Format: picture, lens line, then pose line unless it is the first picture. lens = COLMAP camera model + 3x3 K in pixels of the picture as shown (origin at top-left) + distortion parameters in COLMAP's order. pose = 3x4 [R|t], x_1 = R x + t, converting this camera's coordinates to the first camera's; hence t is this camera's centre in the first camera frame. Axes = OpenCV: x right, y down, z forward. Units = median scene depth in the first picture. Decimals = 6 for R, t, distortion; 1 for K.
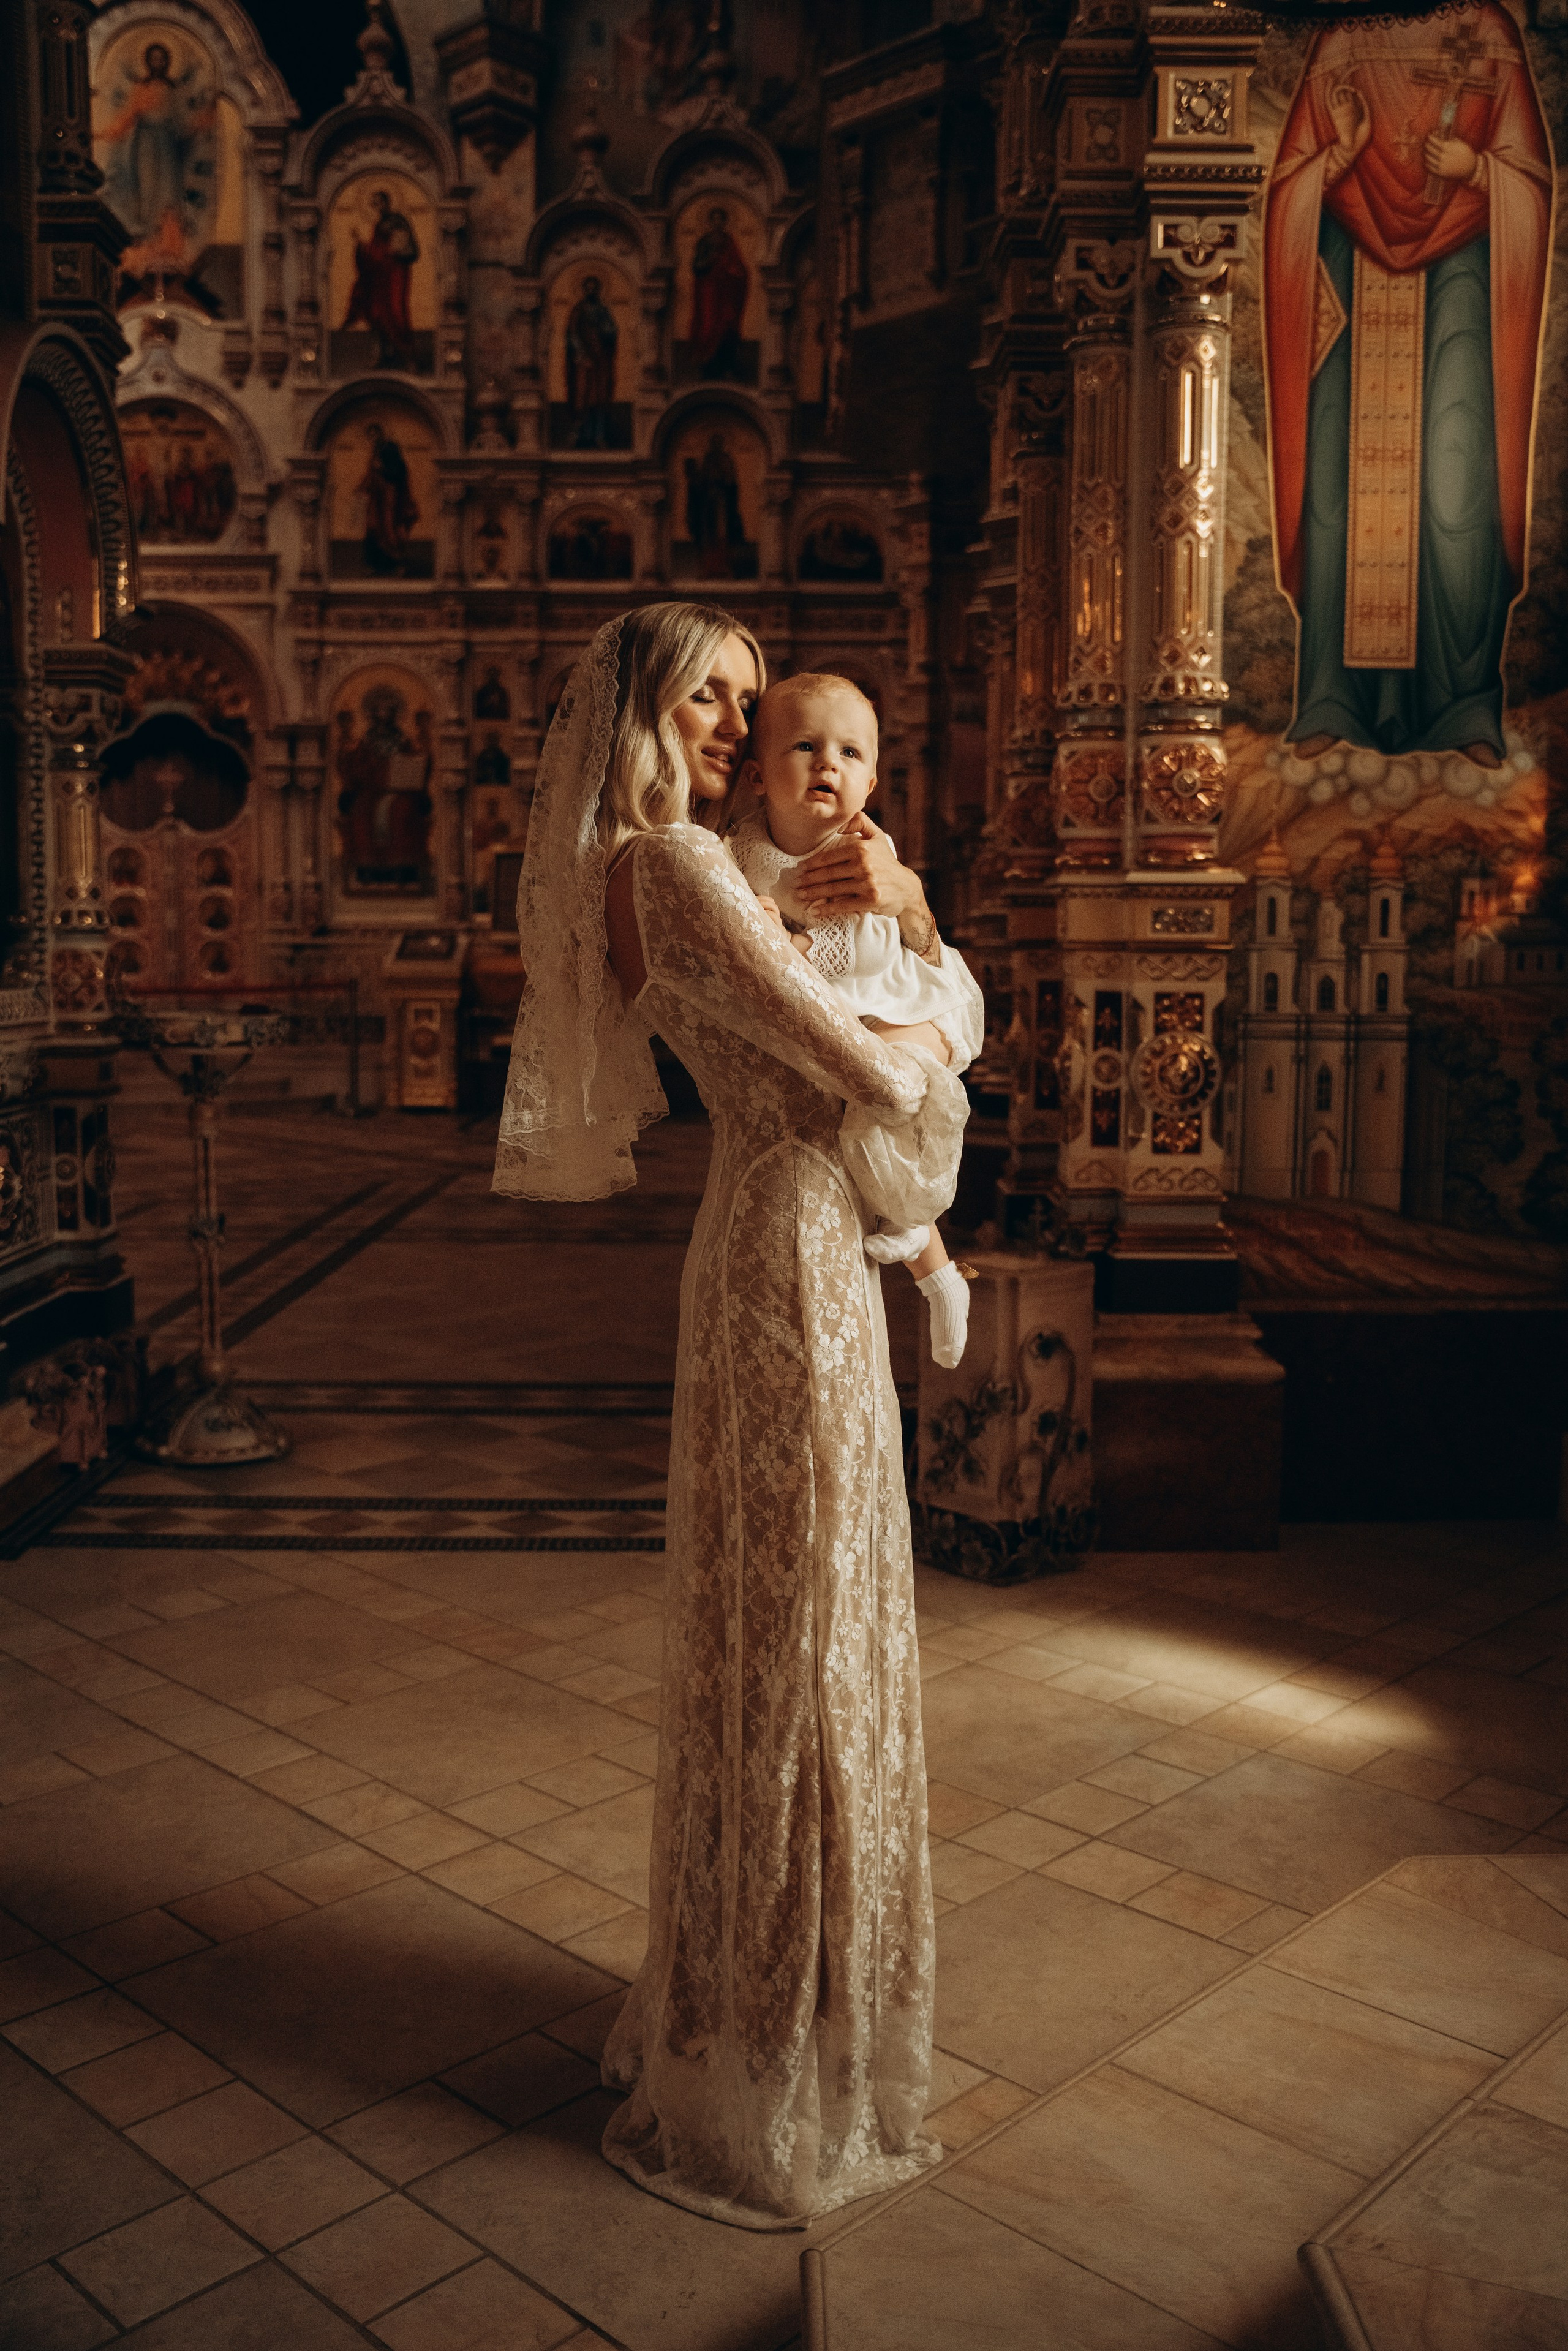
lens RADIAL K [[2125.7, 0, 778.3], [0, 2125.7, 1180.5], [0, 0, 1]] dist [-0.101332, 0.166144]
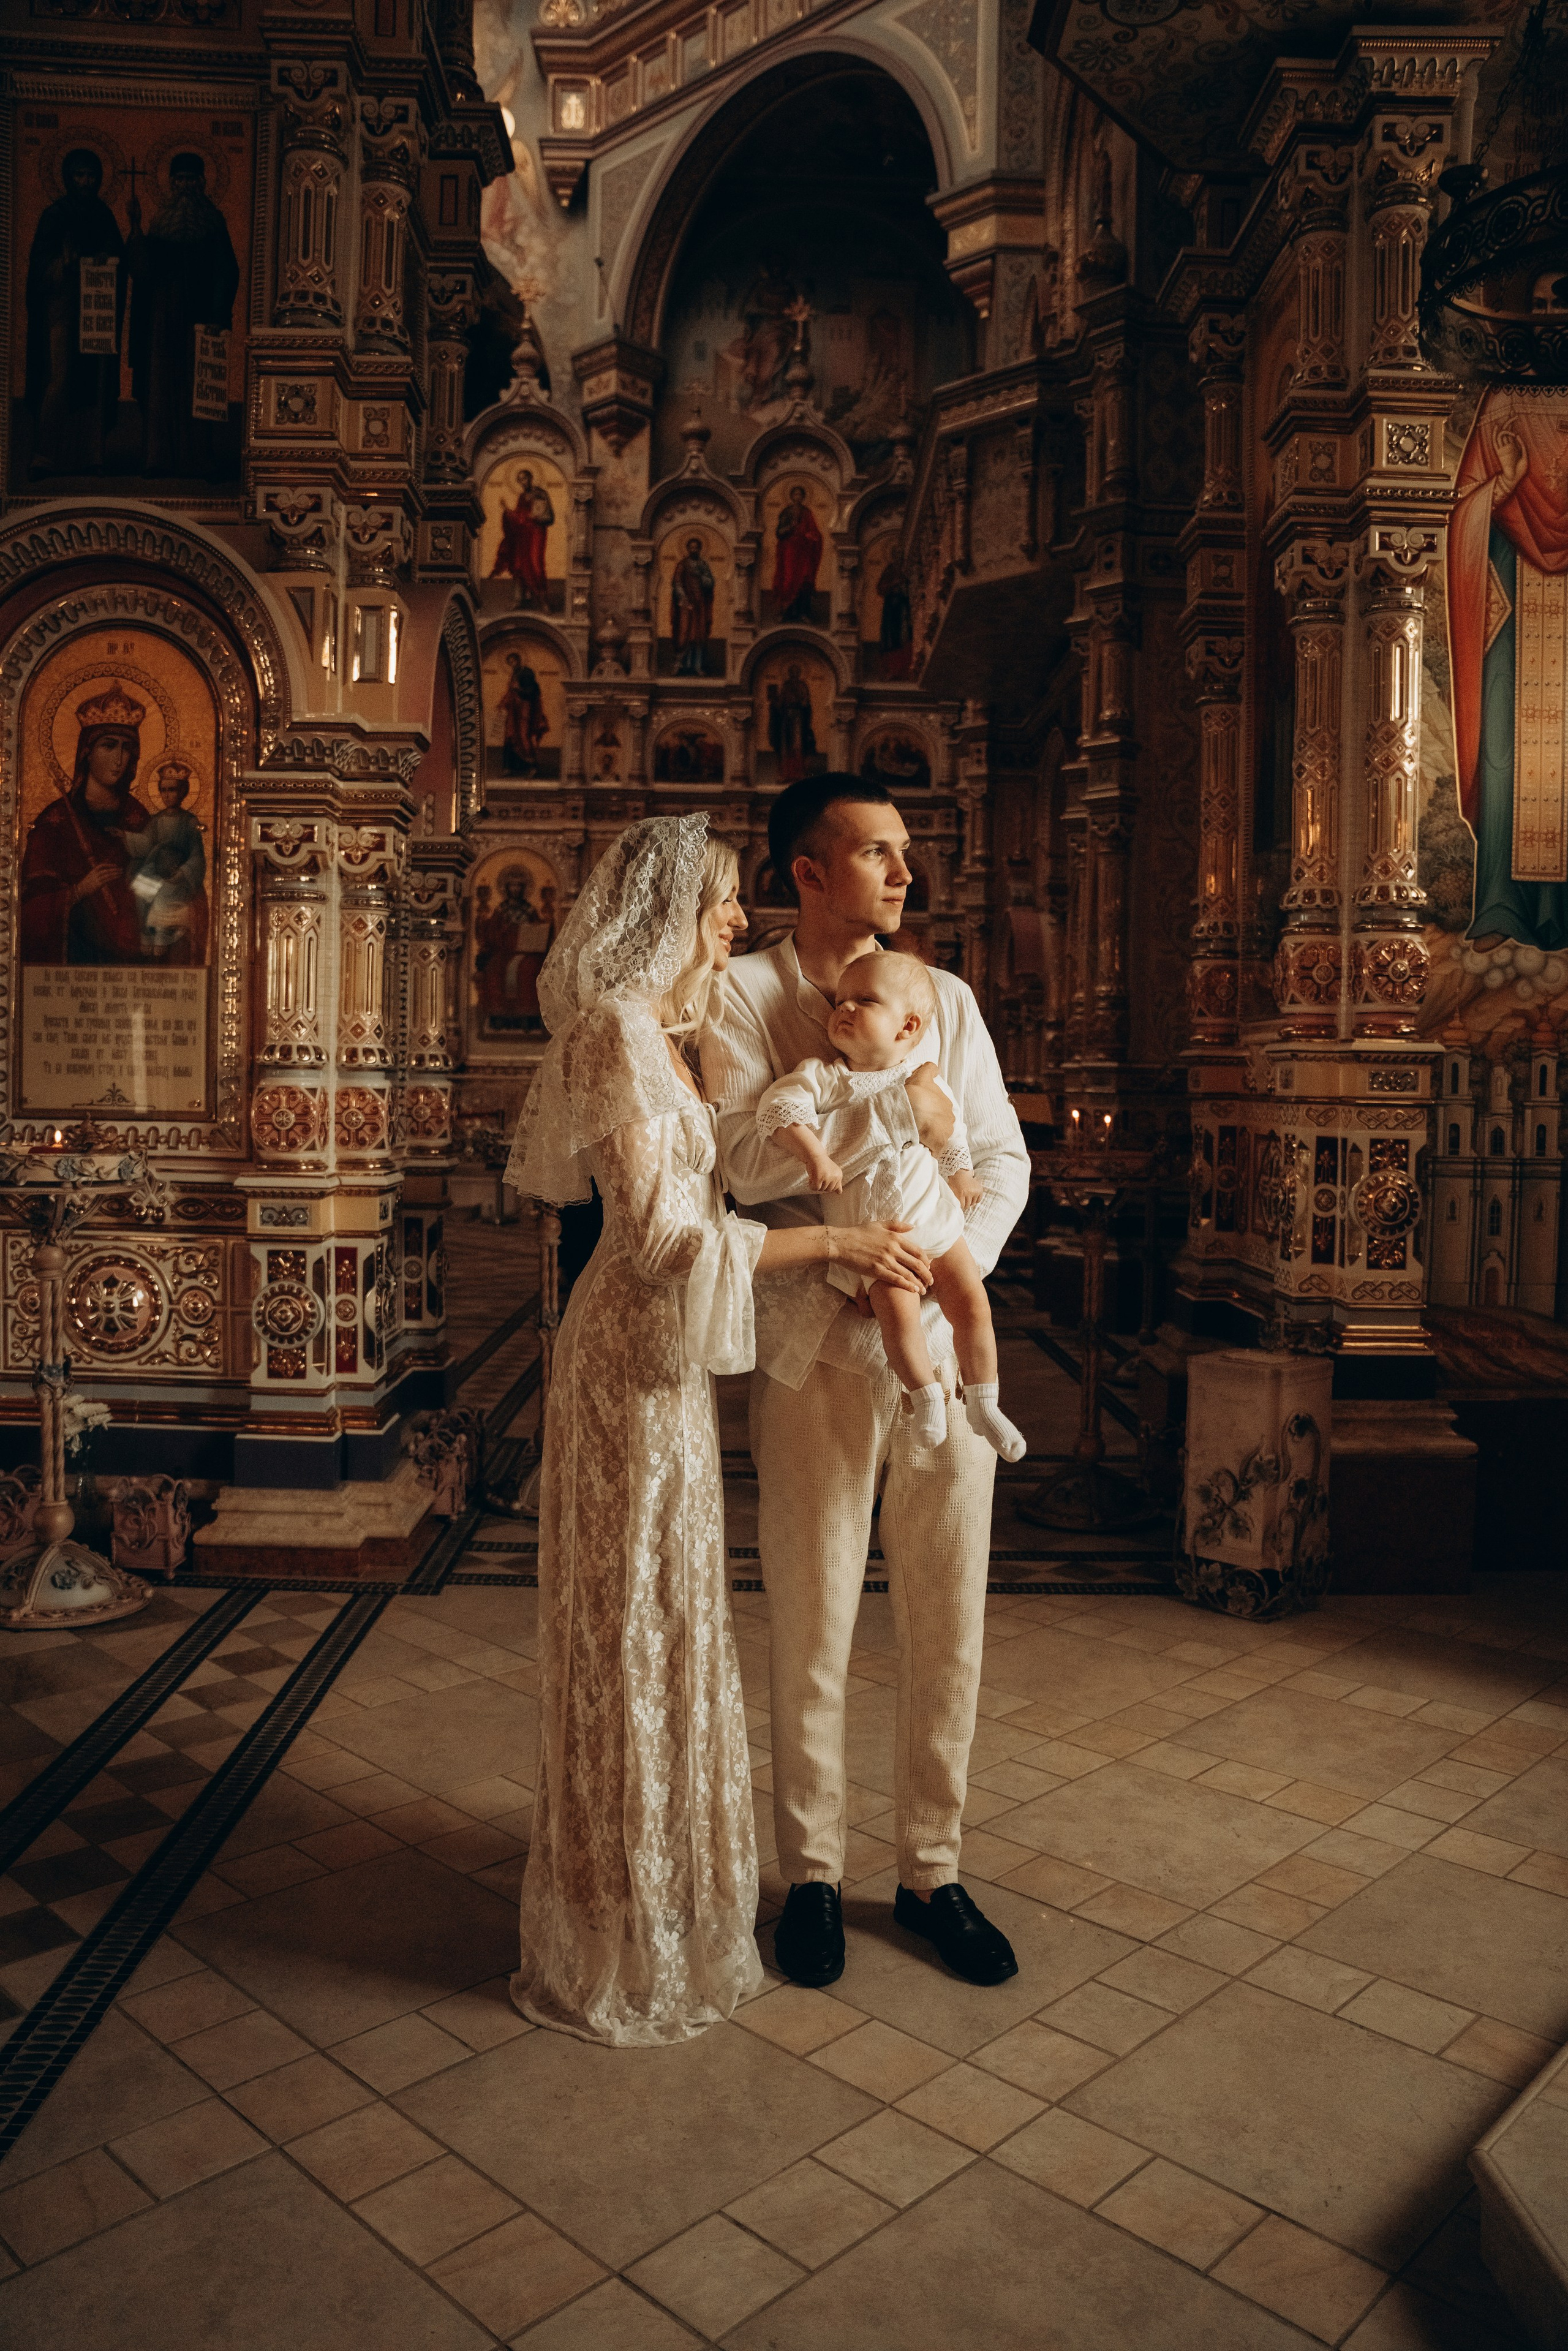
lens RADIAL K [[1794.3, 0, 785.0], [0, 1794.3, 1173.6], [0, 0, 1]] dist [-0.133526, 0.119439]
pose [[0.999870, 0.014312, 0.007483, -0.164687], [-0.013836, 0.998088, -0.060243, -0.001444], [-0.008331, 0.060131, 0.998156, -0.025119]]
